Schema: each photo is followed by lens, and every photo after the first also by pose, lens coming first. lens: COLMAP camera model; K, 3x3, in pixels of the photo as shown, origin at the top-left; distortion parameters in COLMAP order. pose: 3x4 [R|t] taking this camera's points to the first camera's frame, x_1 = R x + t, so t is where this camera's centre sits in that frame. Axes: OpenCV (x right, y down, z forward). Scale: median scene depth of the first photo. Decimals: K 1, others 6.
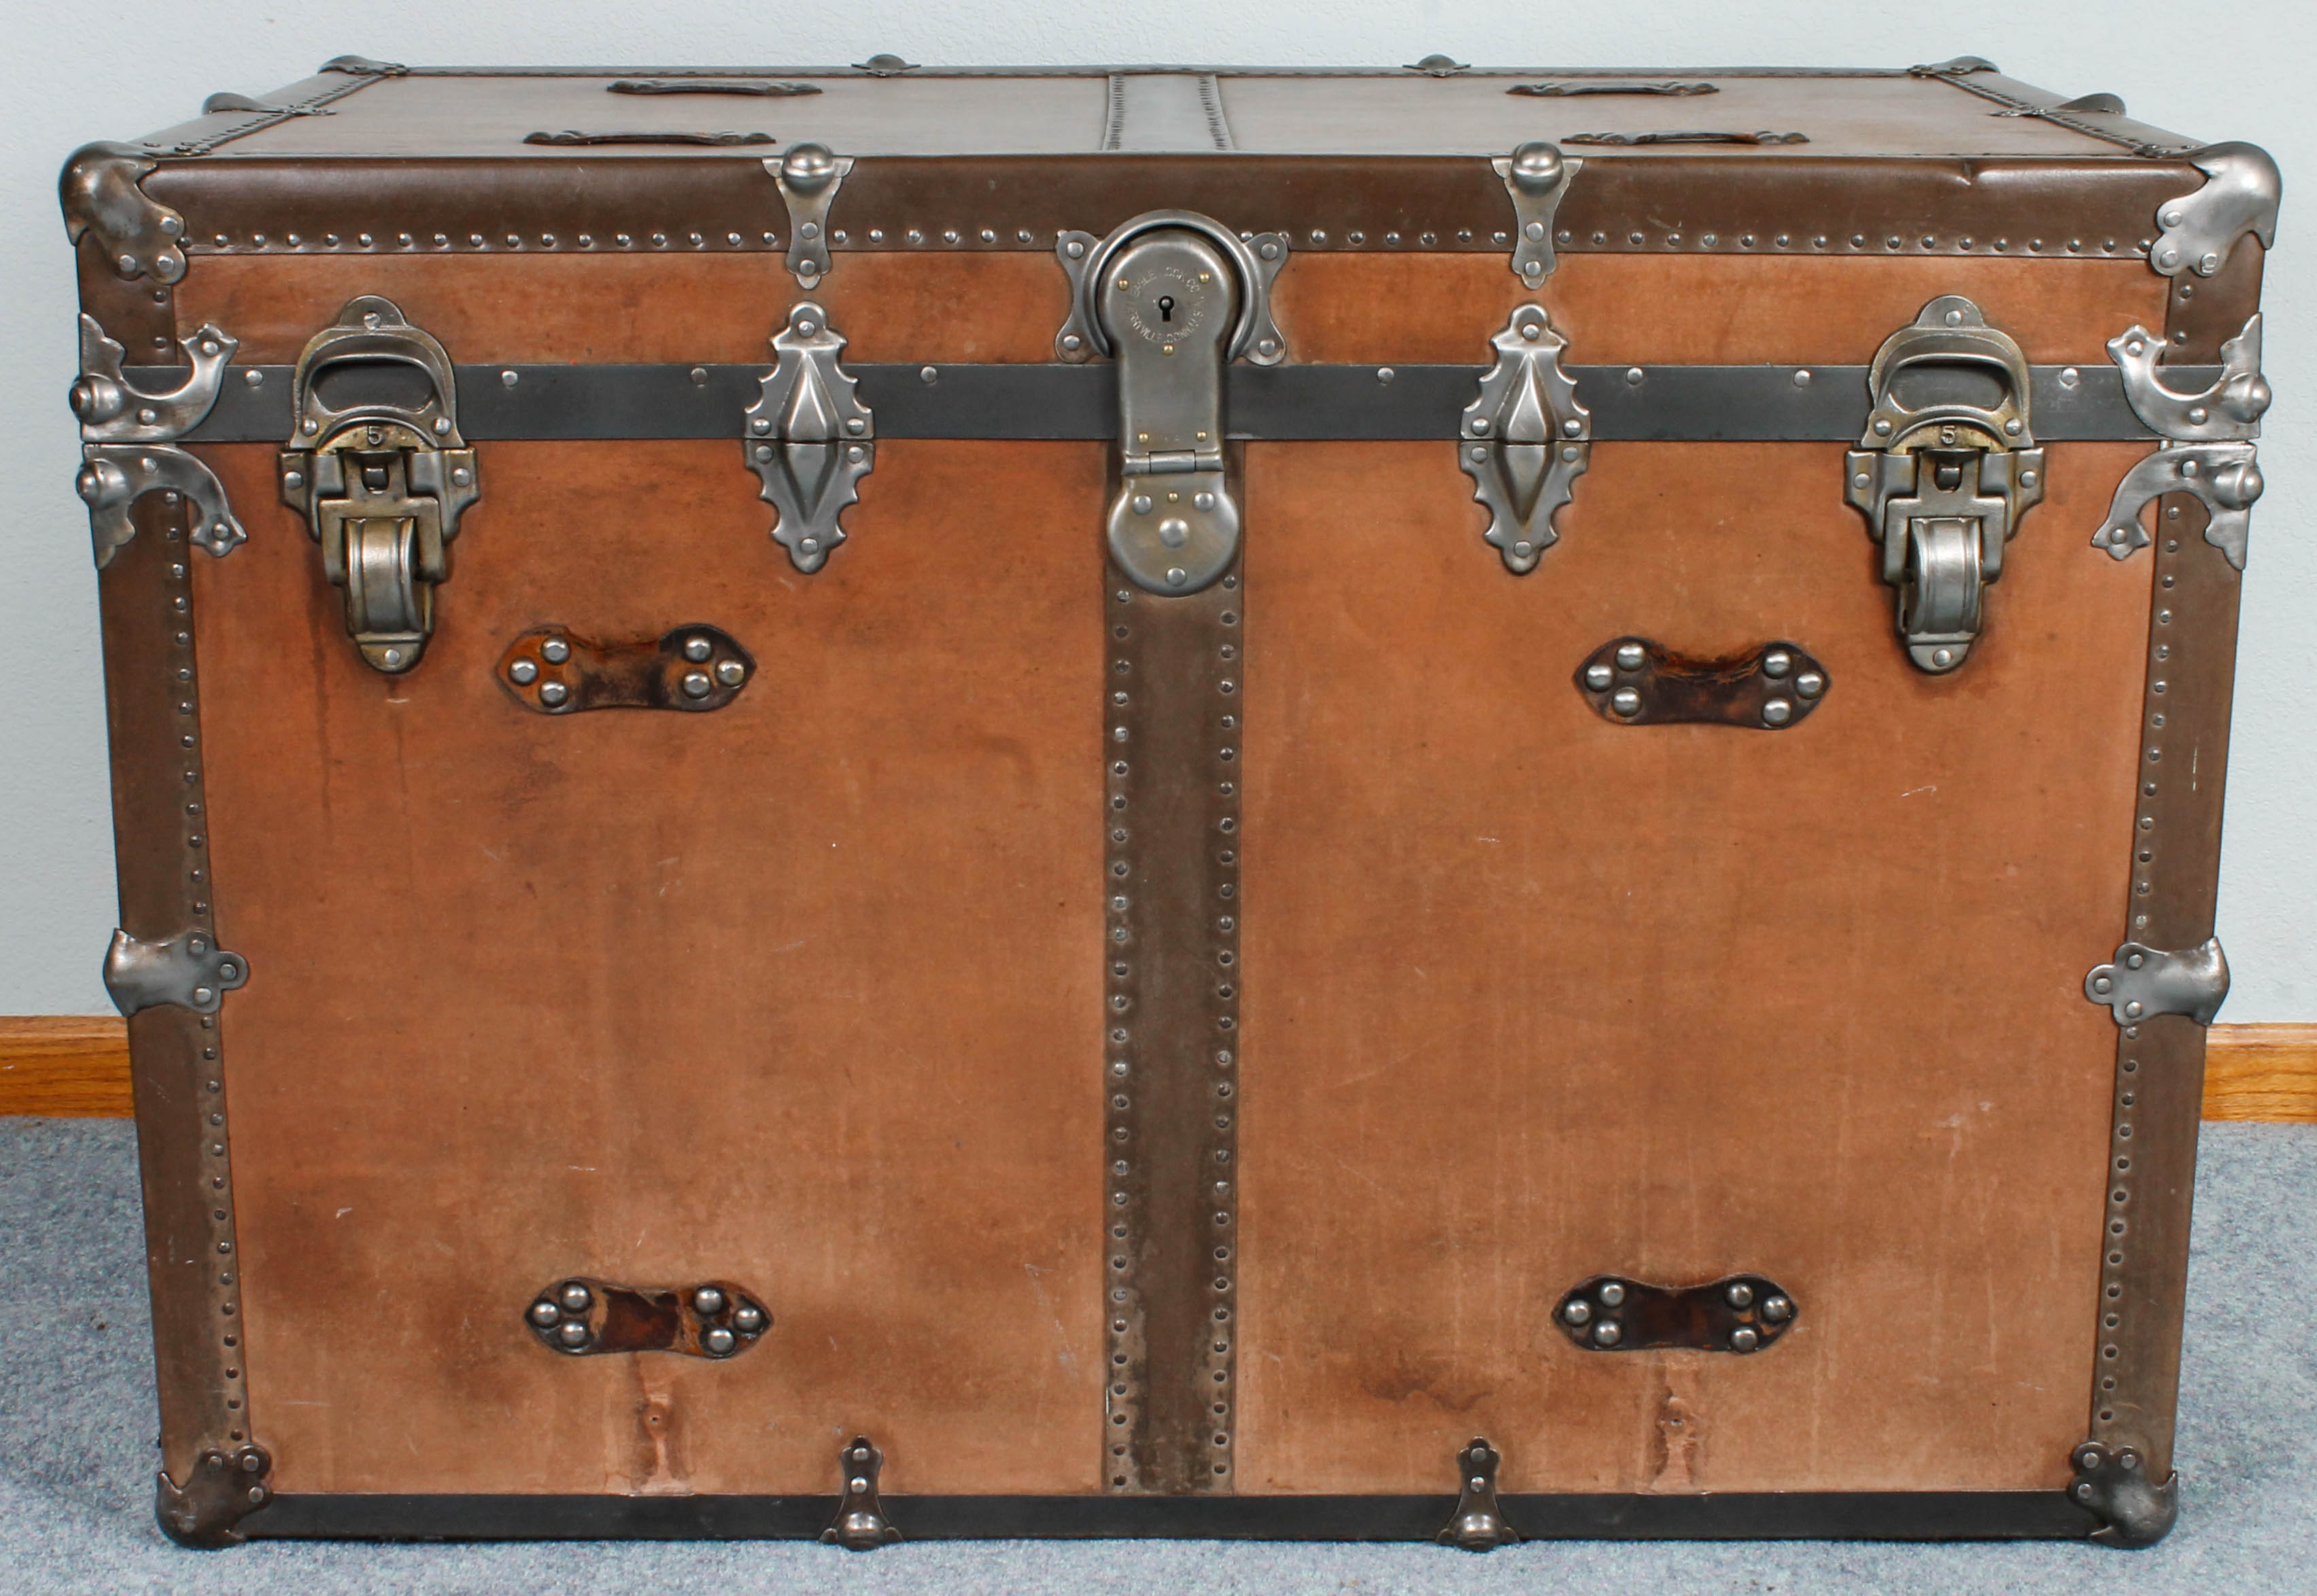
lens RADIAL K [[3656.8, 0, 1129.9], [0, 3656.8, 778.8], [0, 0, 1]] dist [-0.084162, 0.000000]
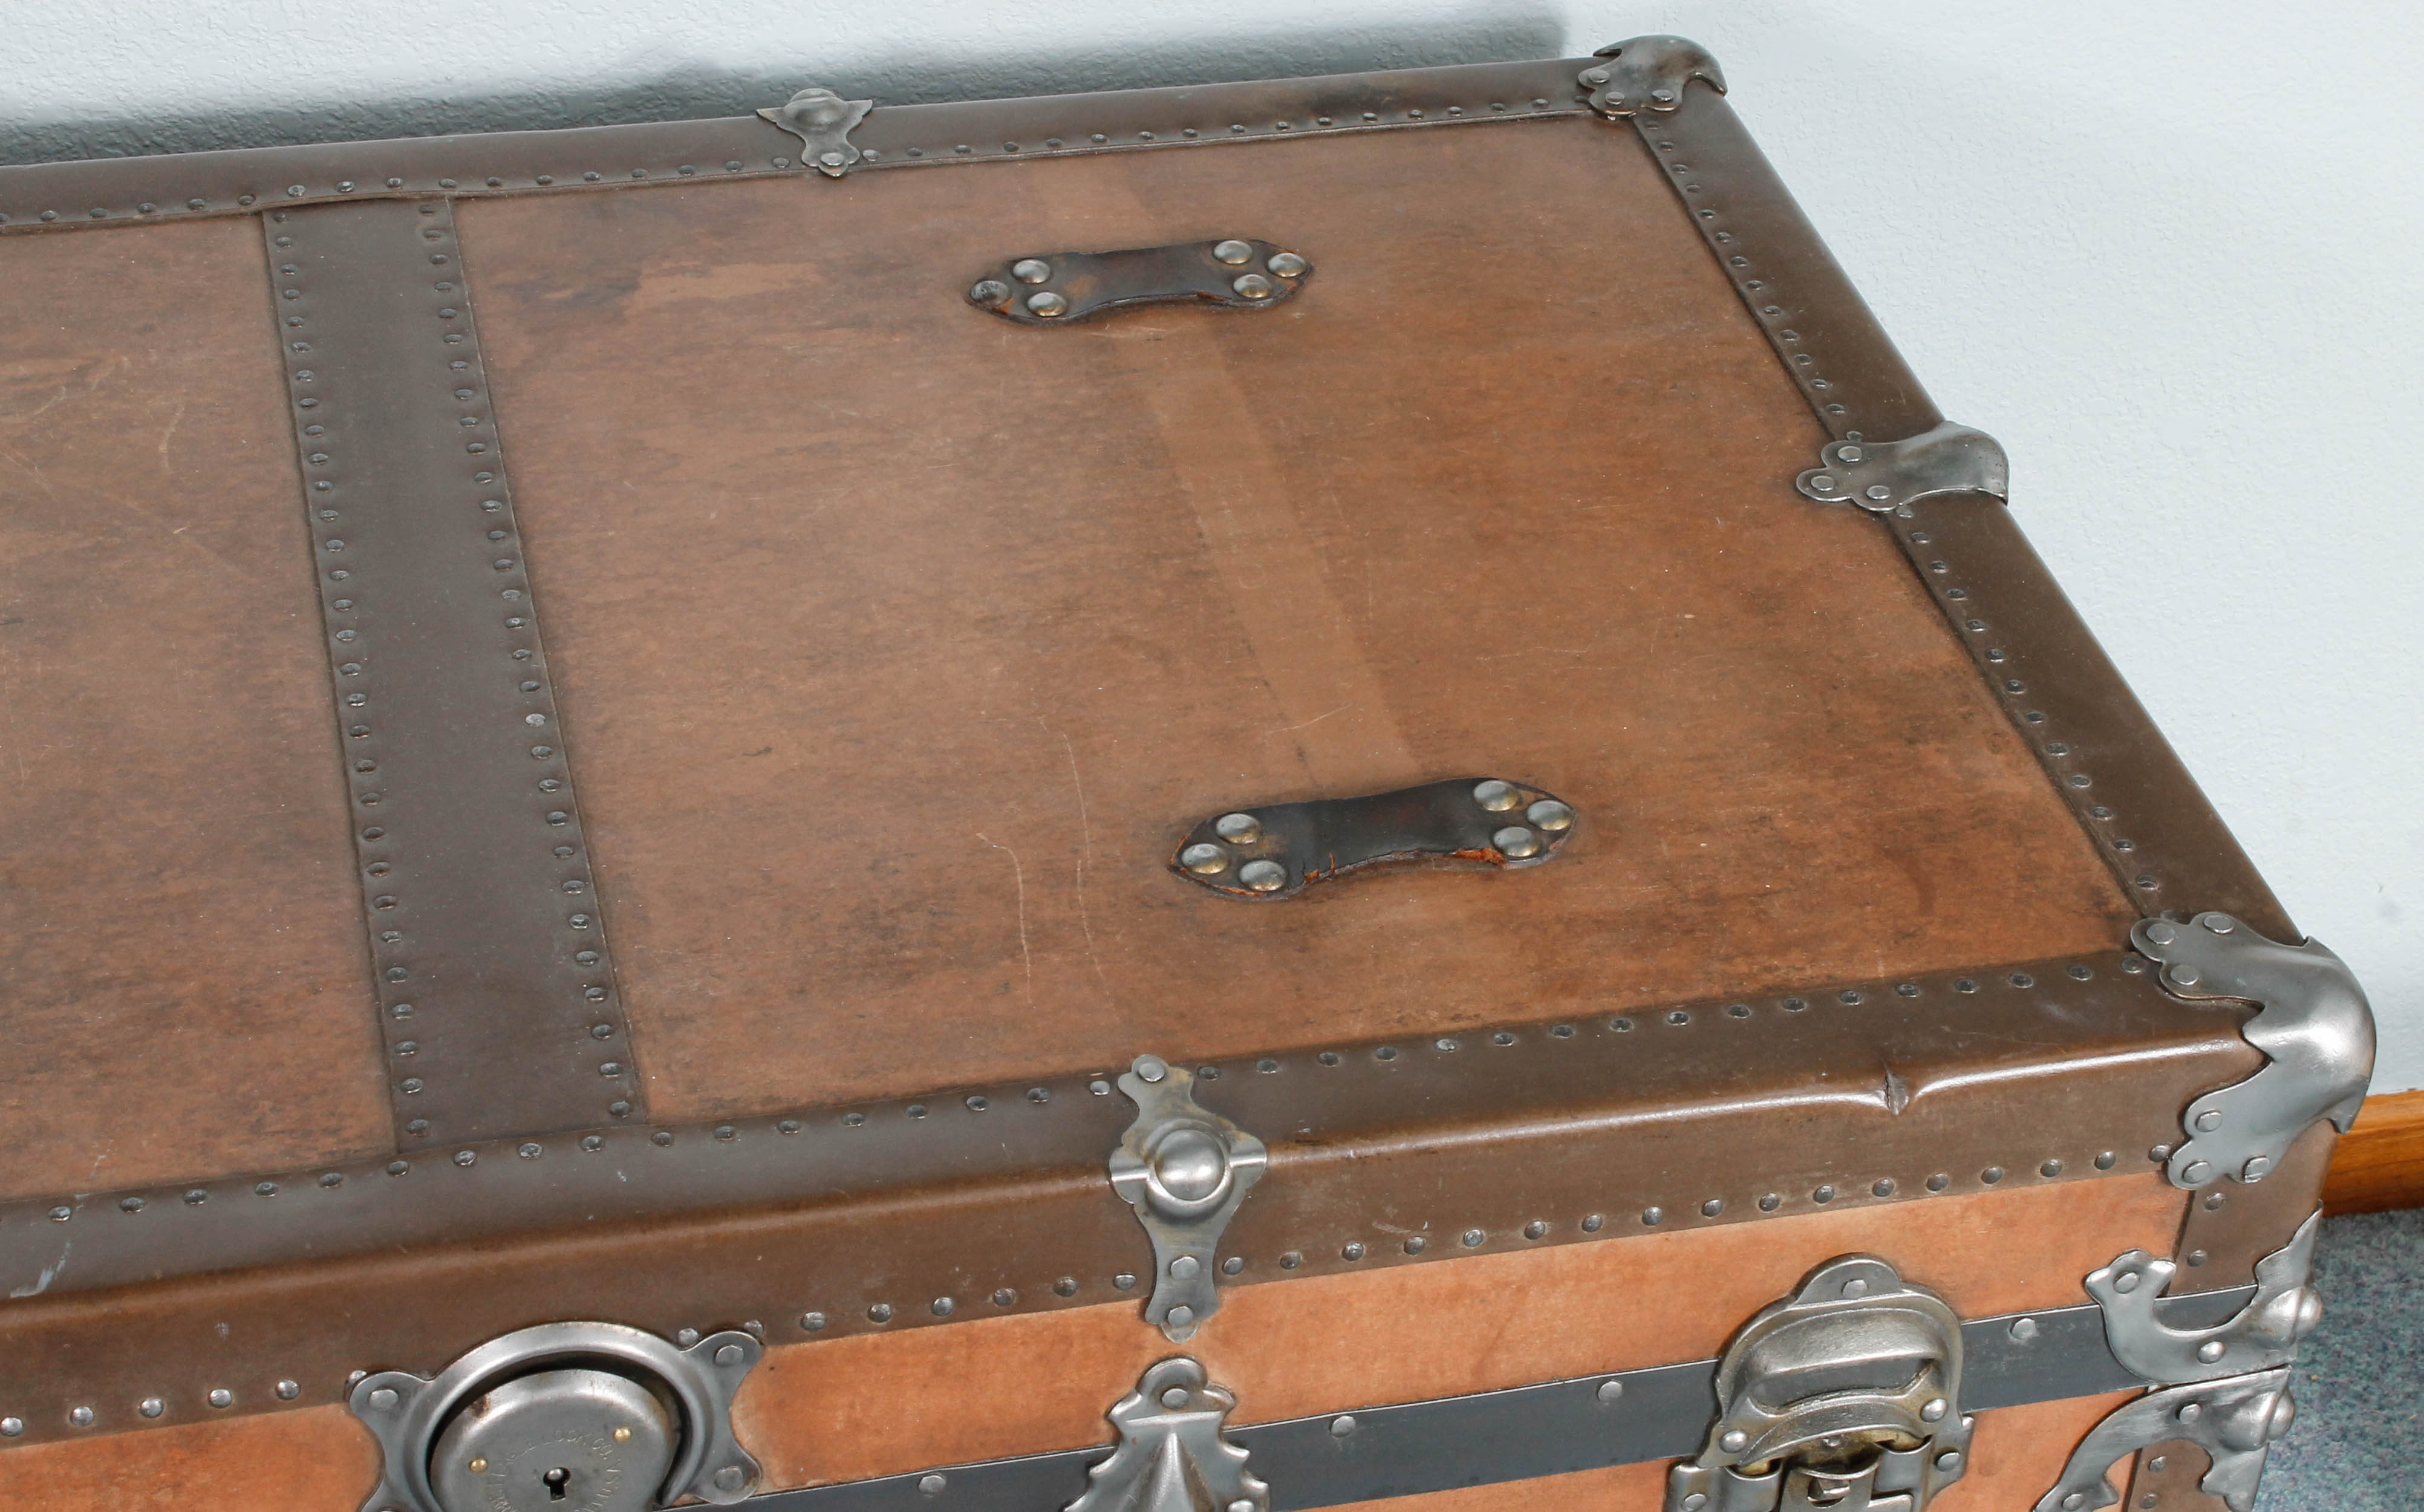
lens RADIAL K [[4520.6, 0, 1264.2], [0, 4520.6, 708.4], [0, 0, 1]] dist [0.004446, 0.000000]
pose [[0.967546, -0.098625, 0.232654, -0.034742], [0.010324, 0.935350, 0.353573, -0.482098], [-0.252484, -0.339696, 0.906012, 0.371508]]
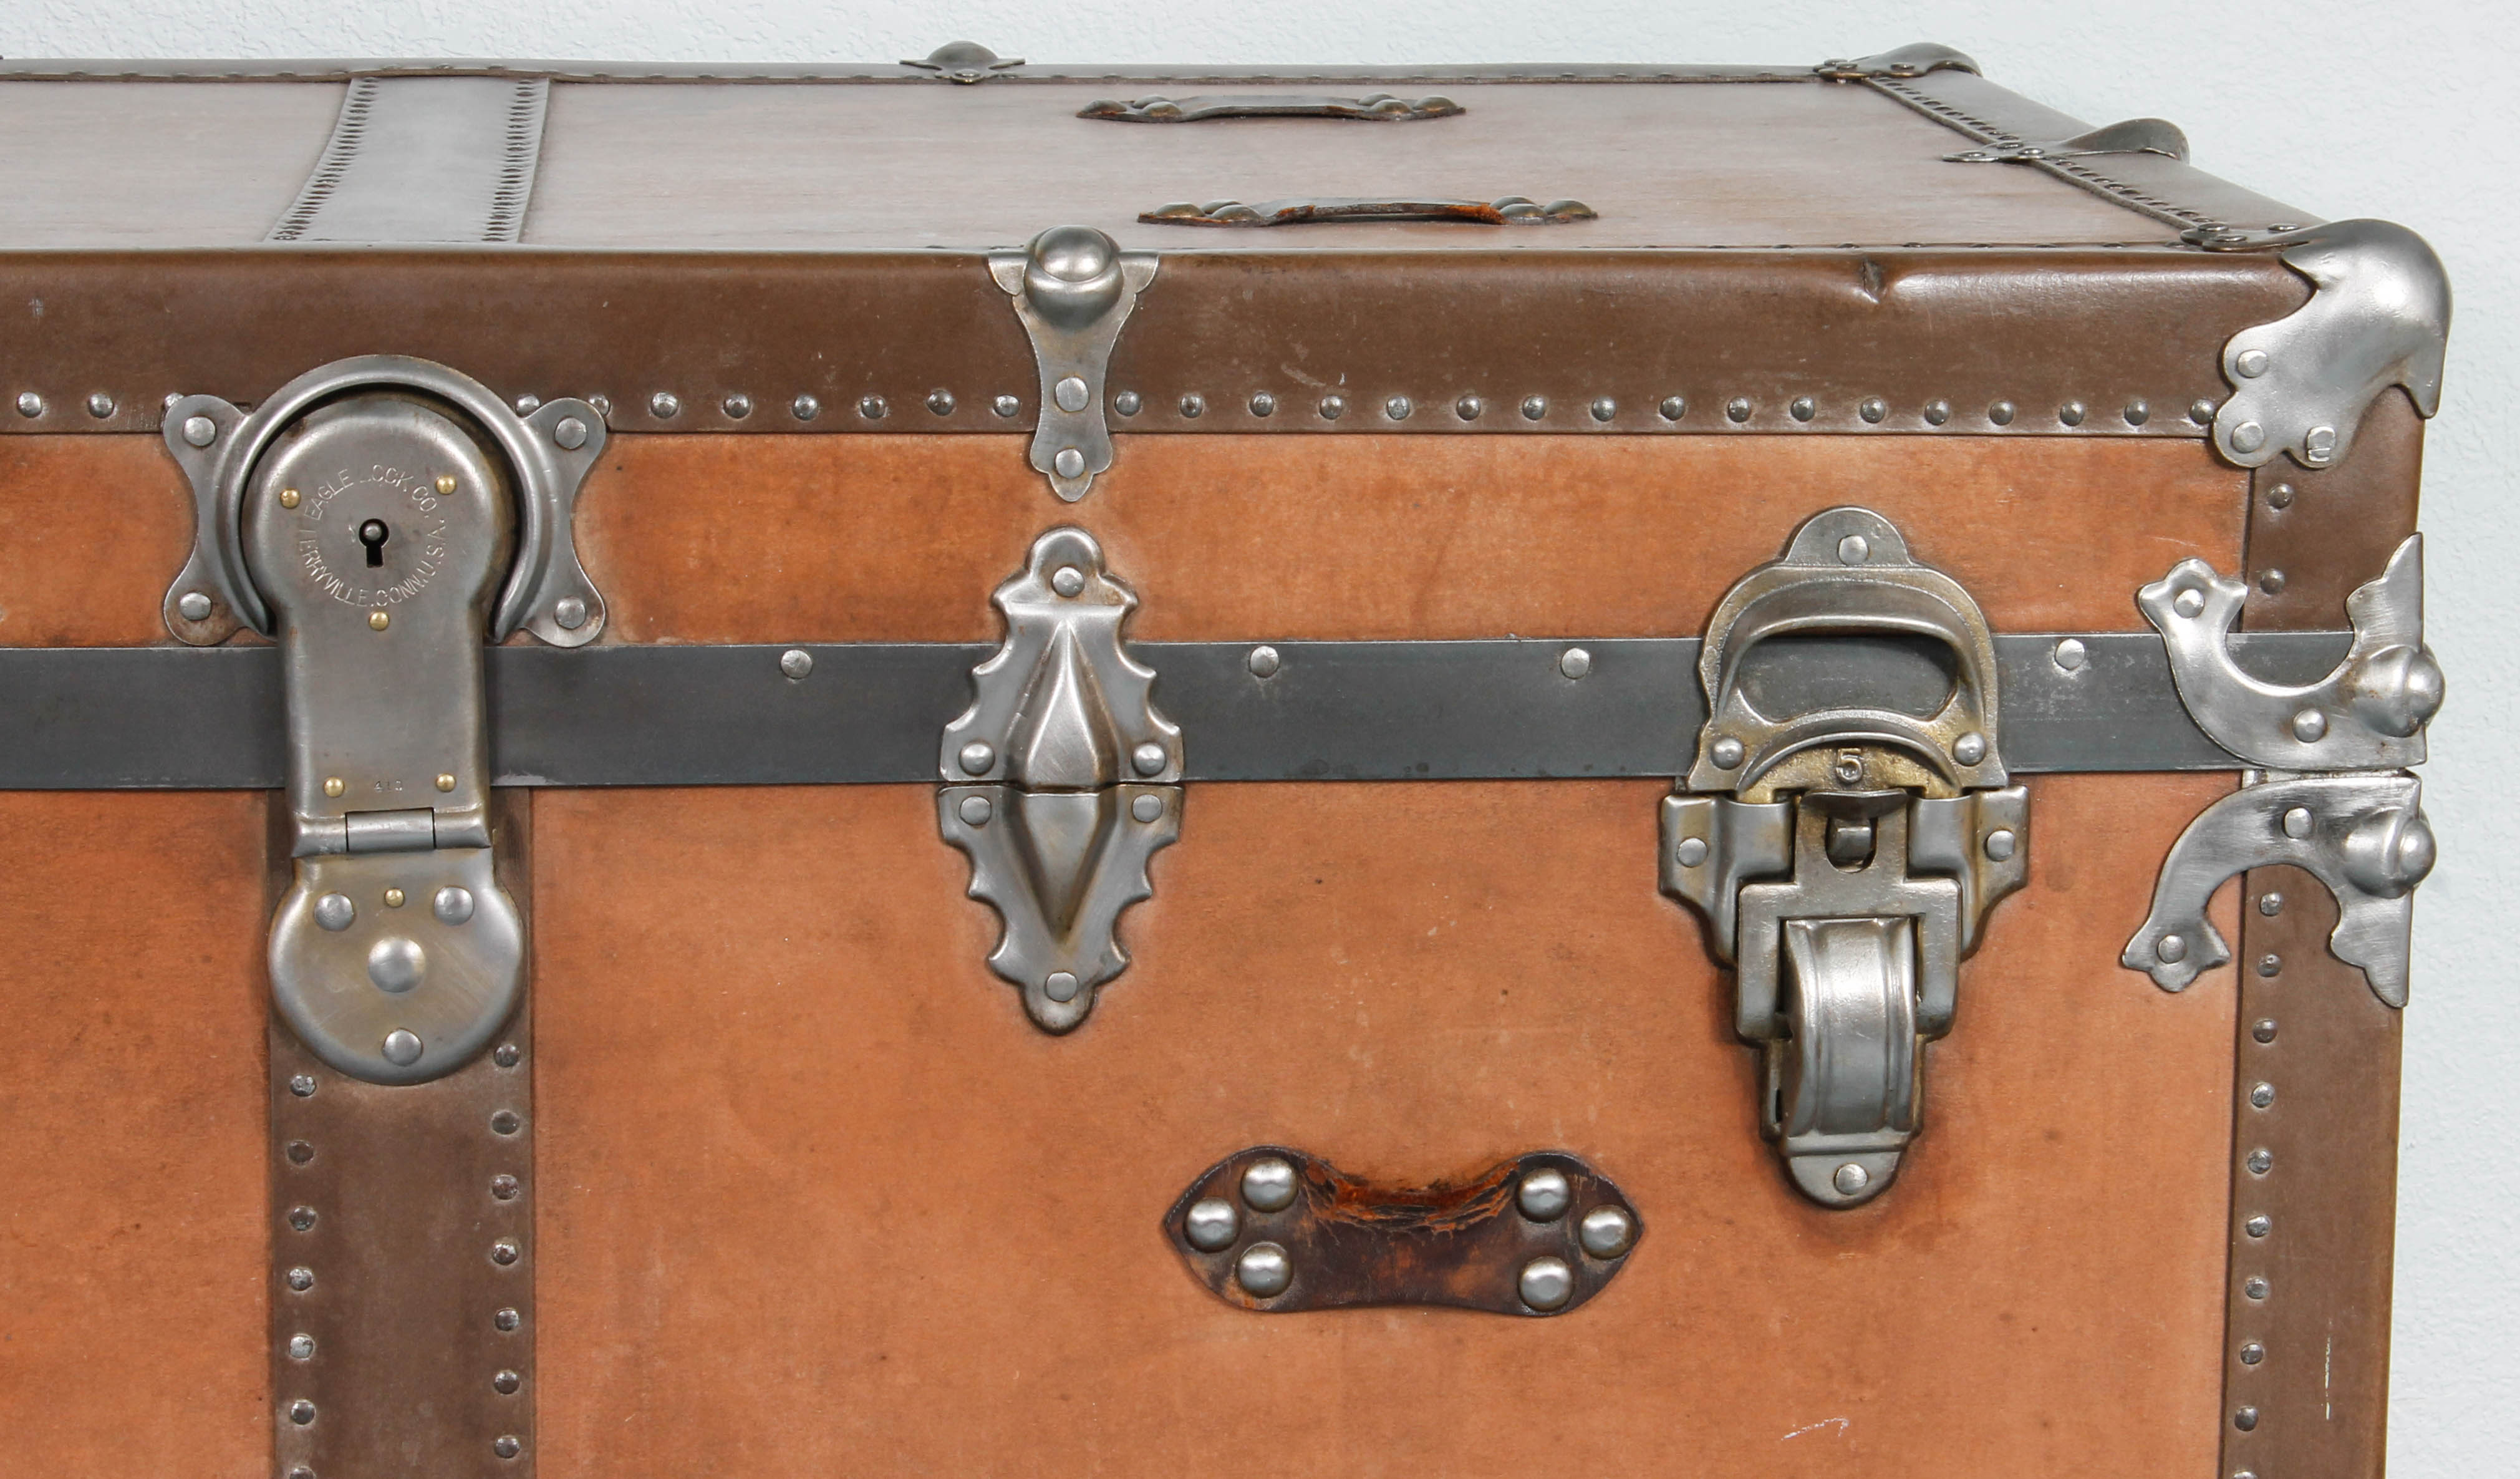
lens RADIAL K [[6355.4, 0, 1286.3], [0, 6355.4, 663.7], [0, 0, 1]] dist [0.064023, 0.000000]
pose [[0.994884, -0.006210, 0.100832, 0.047682], [0.015171, 0.995974, -0.088347, -0.027750], [-0.099877, 0.089425, 0.990973, 0.076480]]
